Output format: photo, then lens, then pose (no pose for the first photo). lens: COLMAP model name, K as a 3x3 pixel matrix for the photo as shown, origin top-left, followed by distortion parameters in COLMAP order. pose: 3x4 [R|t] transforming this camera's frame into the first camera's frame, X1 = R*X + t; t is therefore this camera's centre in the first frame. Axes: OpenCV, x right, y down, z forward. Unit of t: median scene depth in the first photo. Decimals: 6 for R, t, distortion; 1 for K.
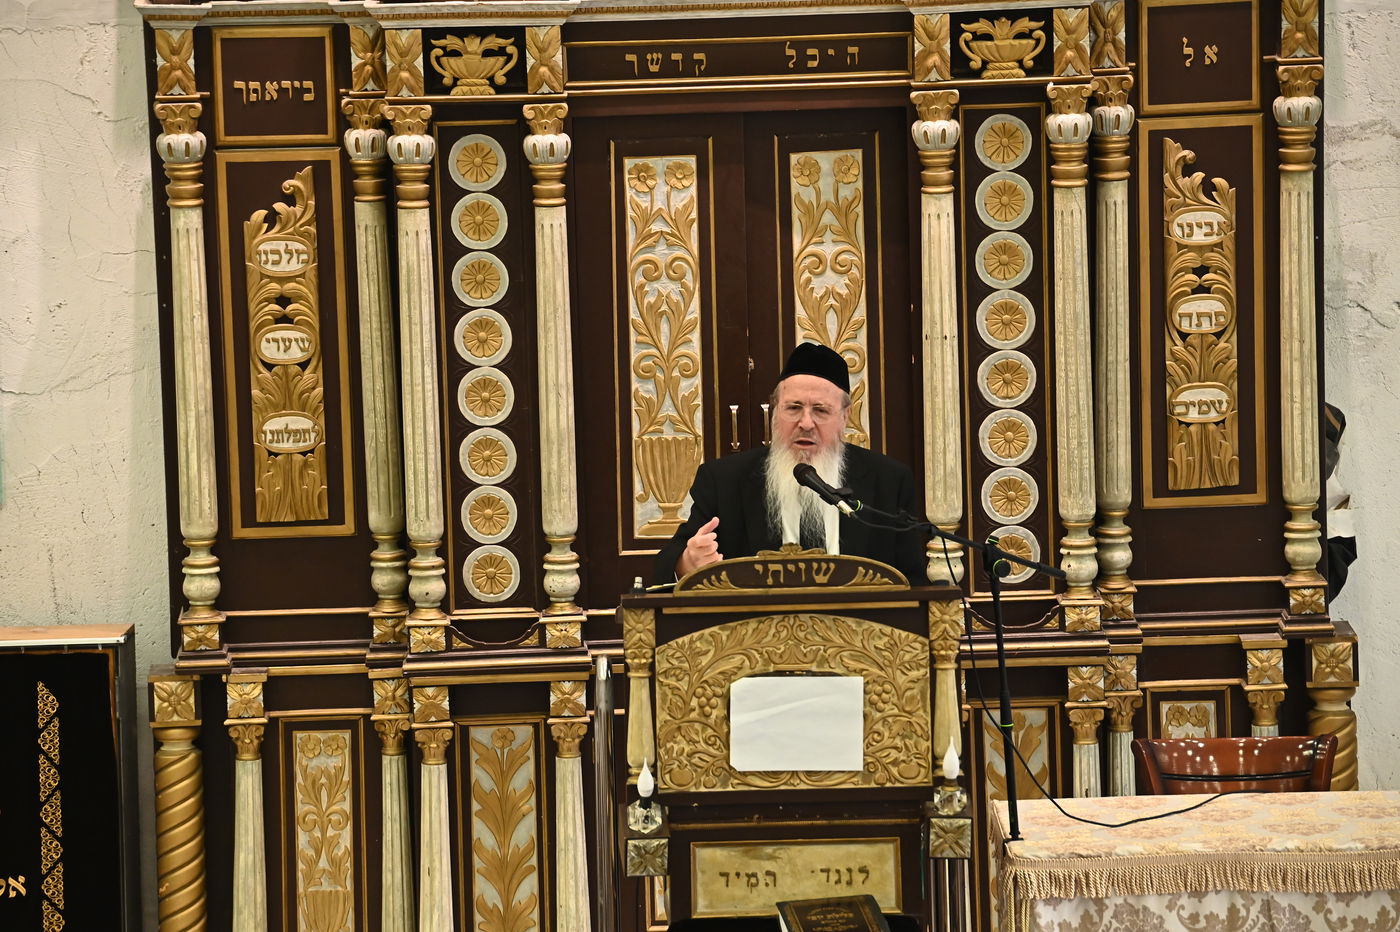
lens RADIAL K [[7474.1, 0, 700.0], [0, 7474.1, 466.0], [0, 0, 1]] dist [2.246520, -3.141493]
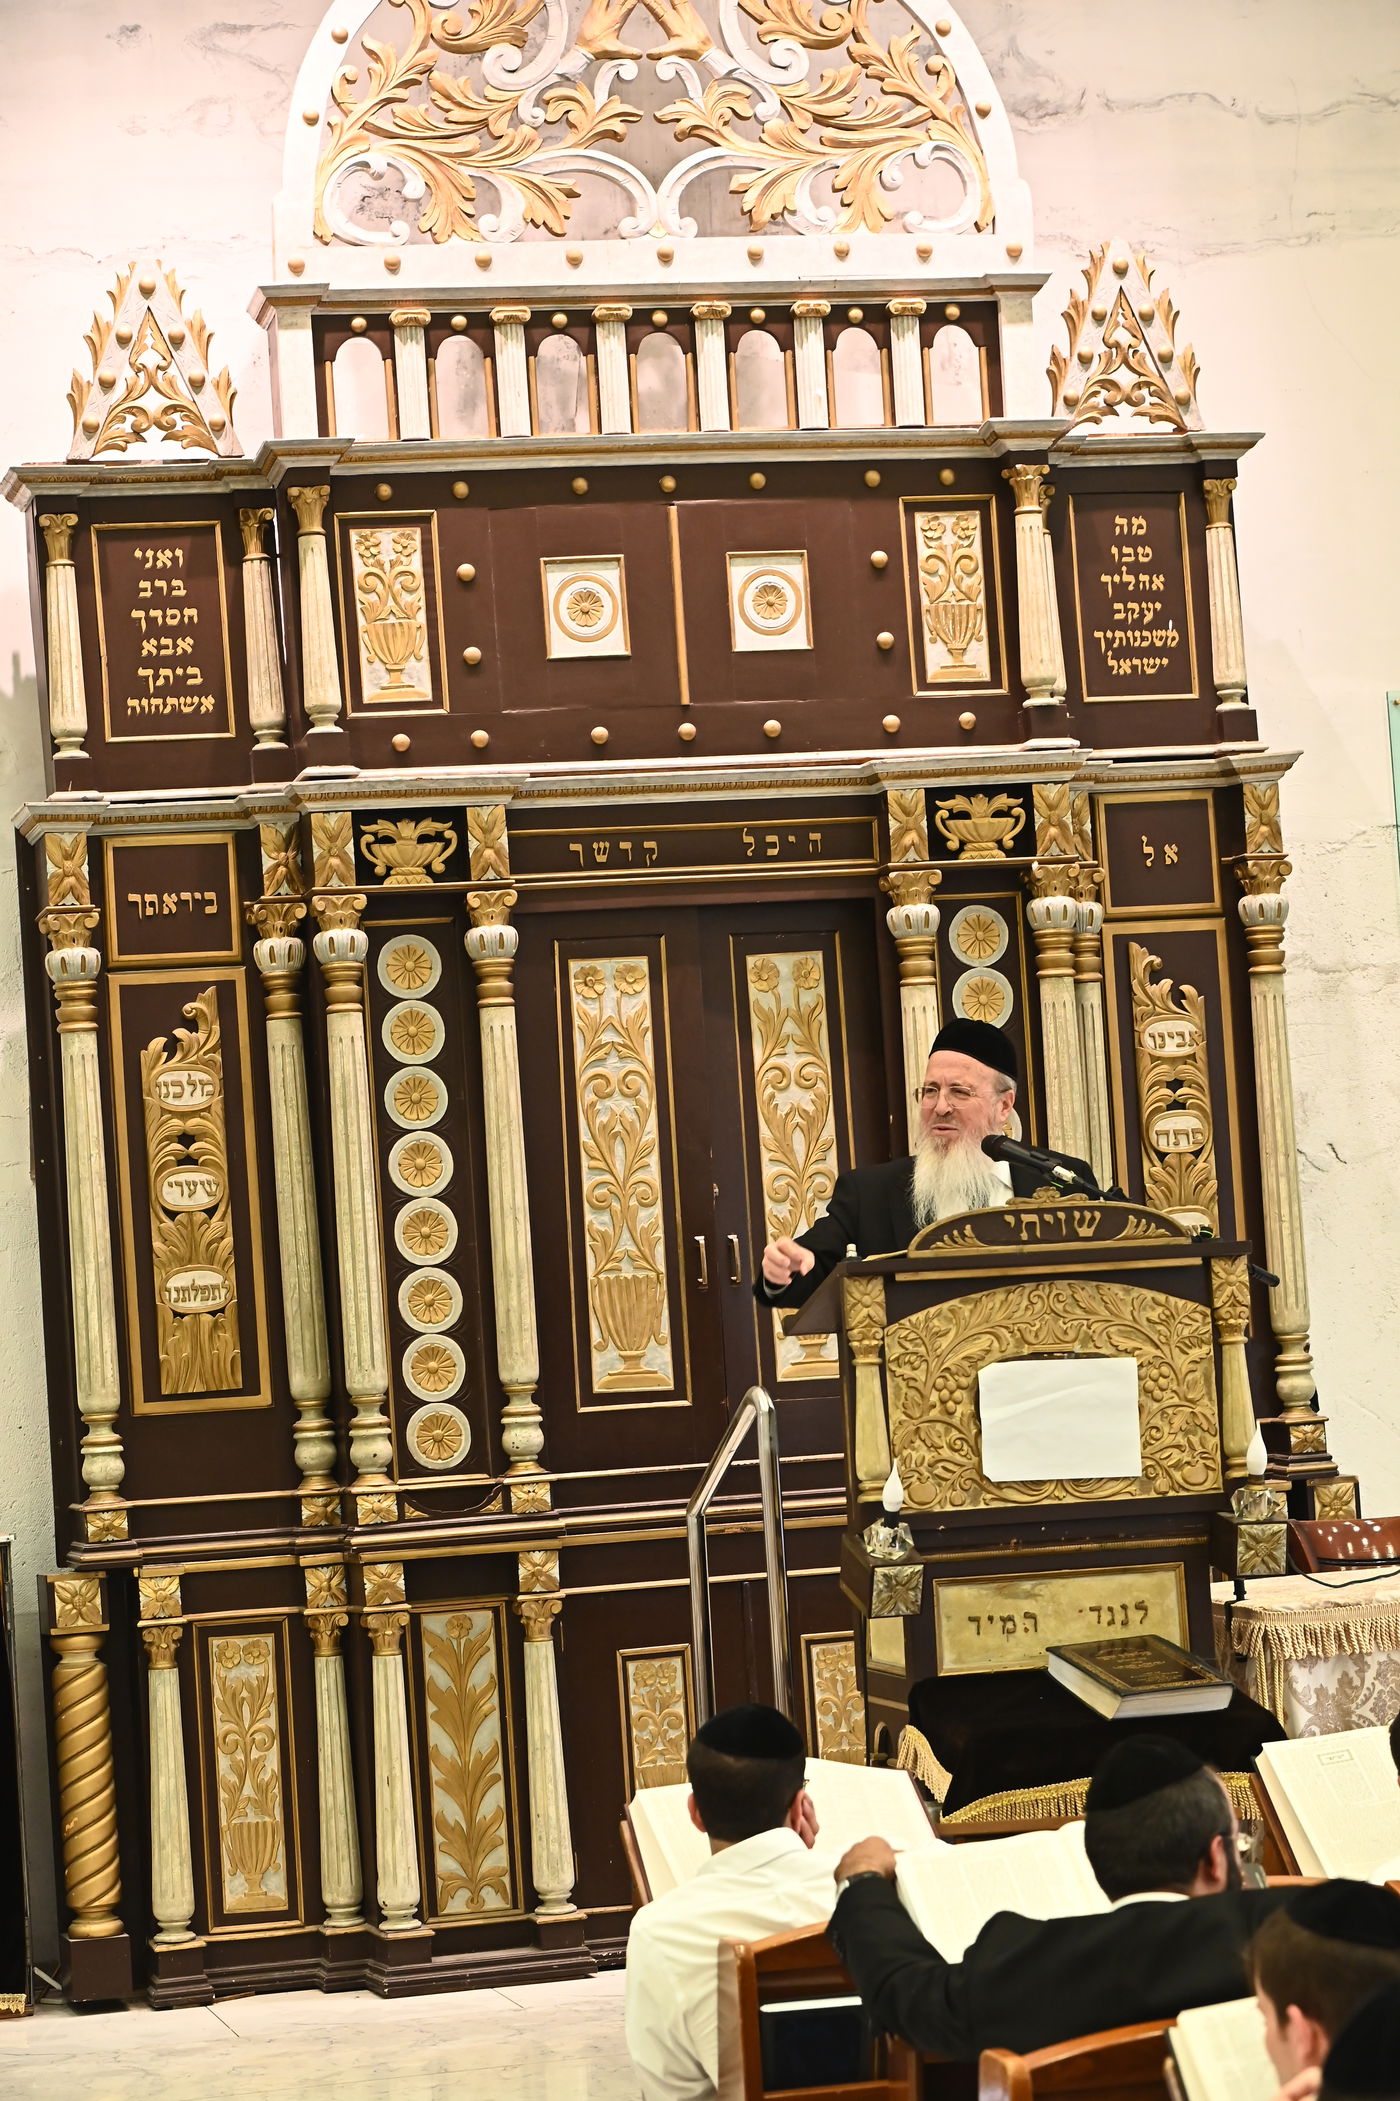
lens RADIAL K [[4796.7, 0, 700.0], [0, 4796.7, 1050.5], [0, 0, 1]] dist [0.016189, 0.675996]
pose [[0.978116, -0.022910, 0.206796, -0.113416], [0.064113, 0.978743, -0.194812, 0.081790], [-0.197937, 0.203807, 0.958793, 0.452823]]
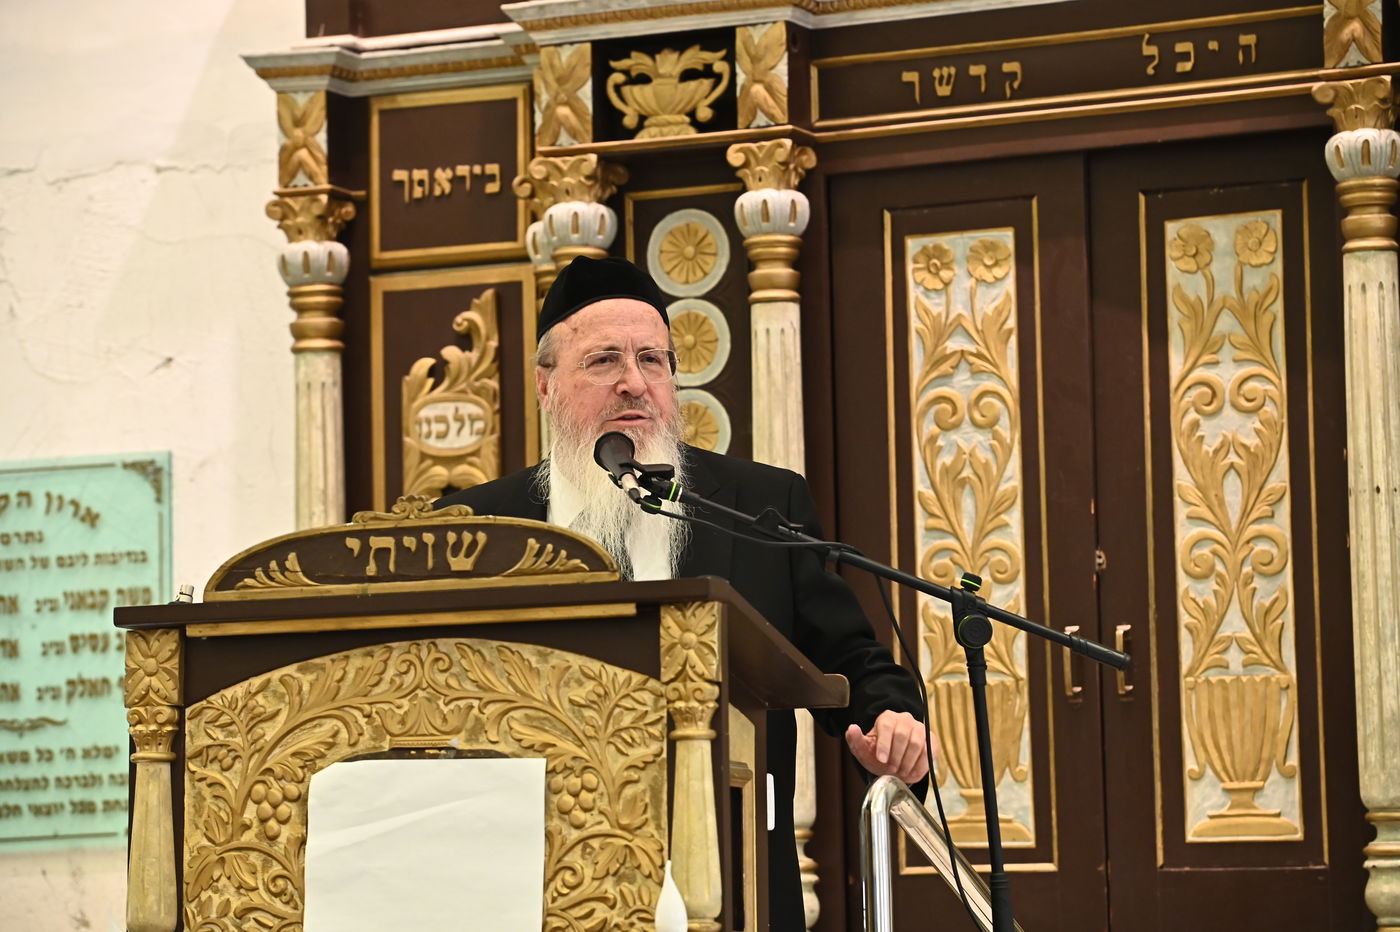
lens RADIAL K [[5451.4, 0, 700.0], [0, 5451.4, 466.0], [0, 0, 1]] dist [0.971677, -1.922198]
pose [[0.908031, -0.035291, -0.417414, 0.166986], [-0.060213, 0.975102, -0.213427, 0.077834], [0.414553, 0.218932, 0.883298, 0.589365]]
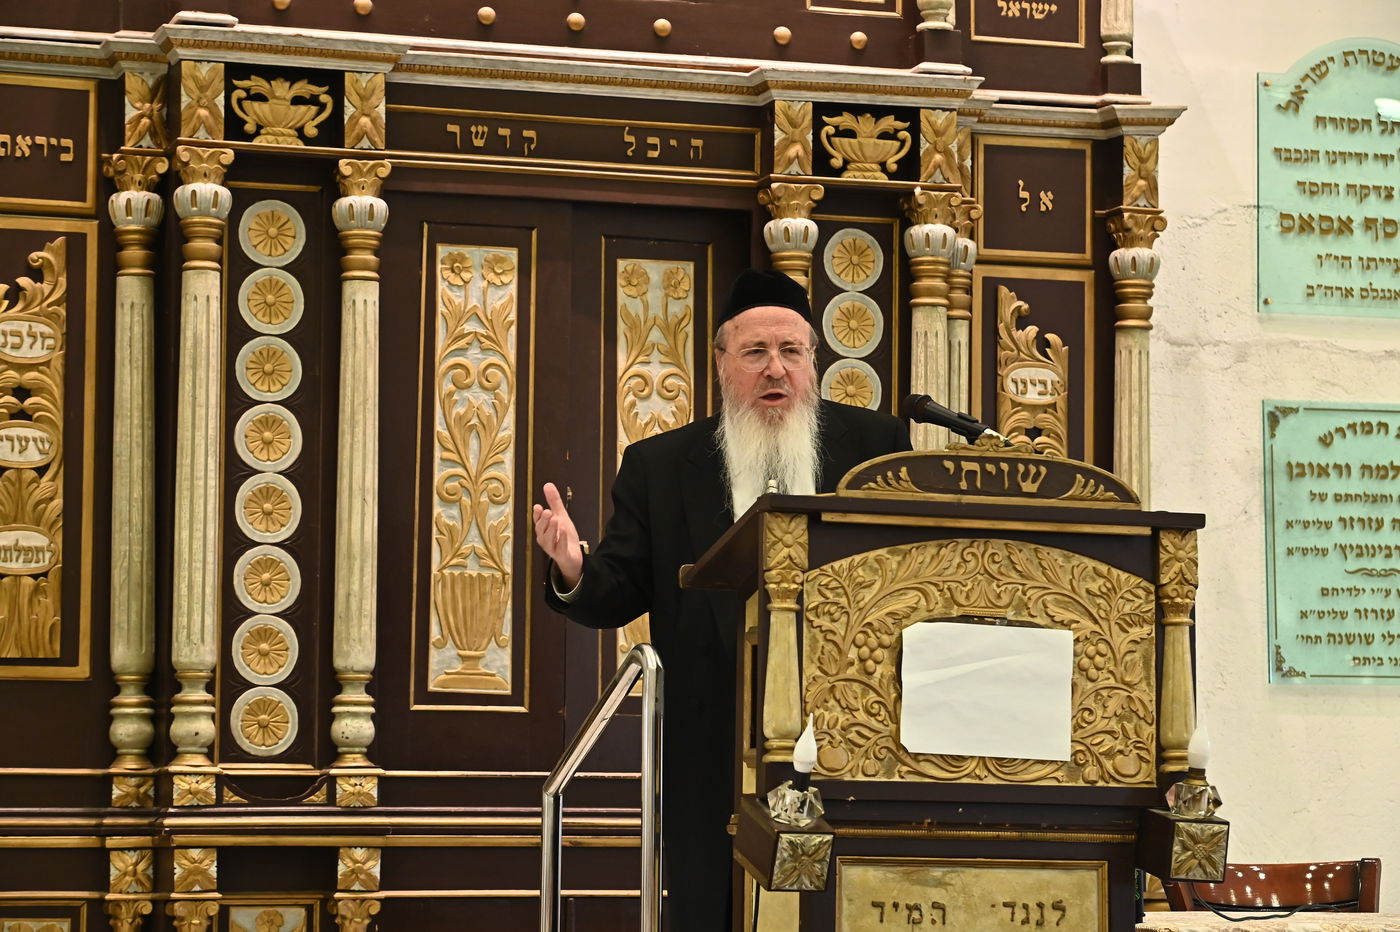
lens RADIAL K [[3932.4, 0, 700.0], [0, 3932.4, 466.0], [0, 0, 1]] dist [0.303953, -1.043724]
pose [[0.959174, 0.060730, 0.276220, -0.105295], [0.004169, 0.973531, -0.228518, 0.088014], [-0.282786, 0.220340, 0.933532, 0.573980]]
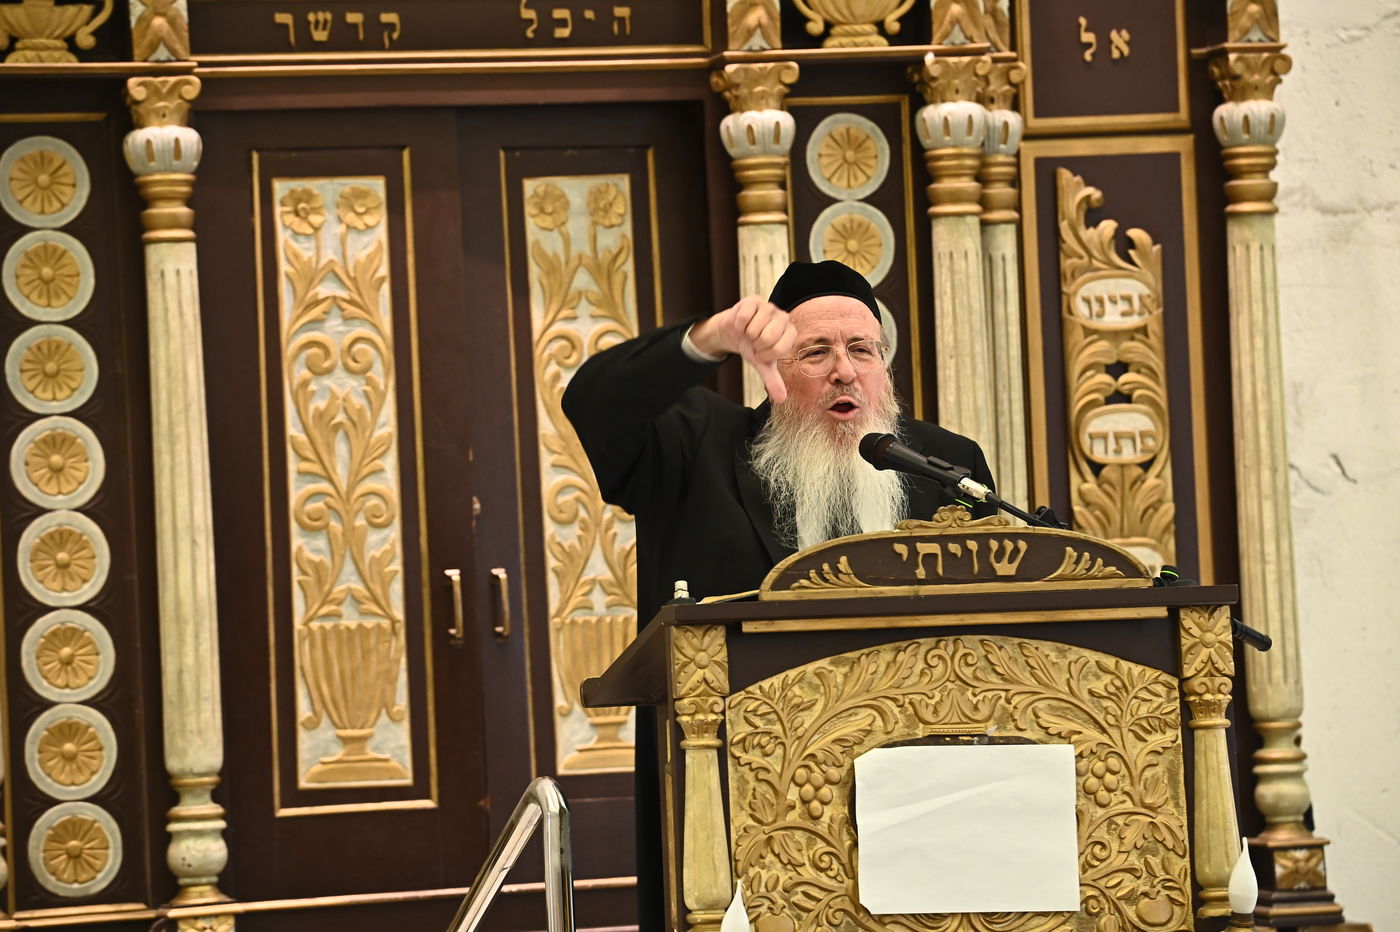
lens RADIAL K [[6808.4, 0, 700.0], [0, 6808.4, 466.0], [0, 0, 1]] dist [1.791066, -8.033486]
pose [[0.967989, -0.012365, 0.250690, -0.121325], [0.056854, 0.983627, -0.171014, 0.084222], [-0.244470, 0.179792, 0.952843, 0.443414]]
